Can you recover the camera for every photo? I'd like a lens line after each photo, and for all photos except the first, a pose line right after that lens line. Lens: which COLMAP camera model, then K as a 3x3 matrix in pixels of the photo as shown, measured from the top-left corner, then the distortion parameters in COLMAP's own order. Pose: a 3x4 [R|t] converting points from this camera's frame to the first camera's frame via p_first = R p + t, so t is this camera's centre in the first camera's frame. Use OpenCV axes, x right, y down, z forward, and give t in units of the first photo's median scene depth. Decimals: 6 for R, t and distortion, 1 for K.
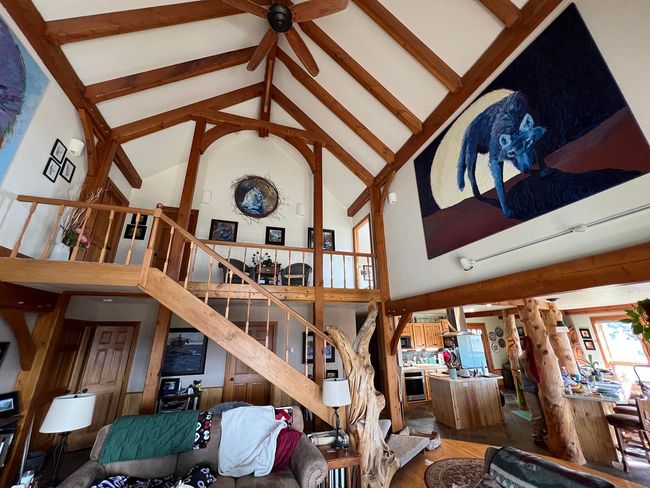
lens RADIAL K [[262.8, 0, 325.0], [0, 262.8, 246.2], [0, 0, 1]] dist [0.004090, 0.000208]
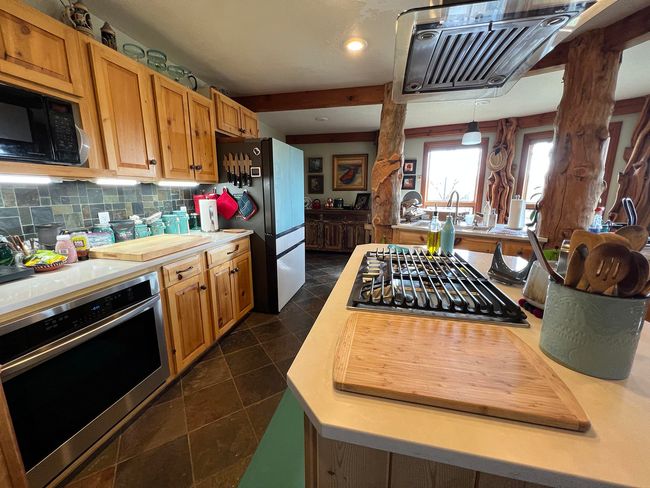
lens RADIAL K [[262.8, 0, 323.1], [0, 262.8, 244.0], [0, 0, 1]] dist [0.004090, 0.000208]
pose [[0.502976, -0.158442, 0.849654, 0.245161], [-0.297406, 0.891293, 0.342265, 0.316395], [-0.811520, -0.424843, 0.401177, 0.759781]]
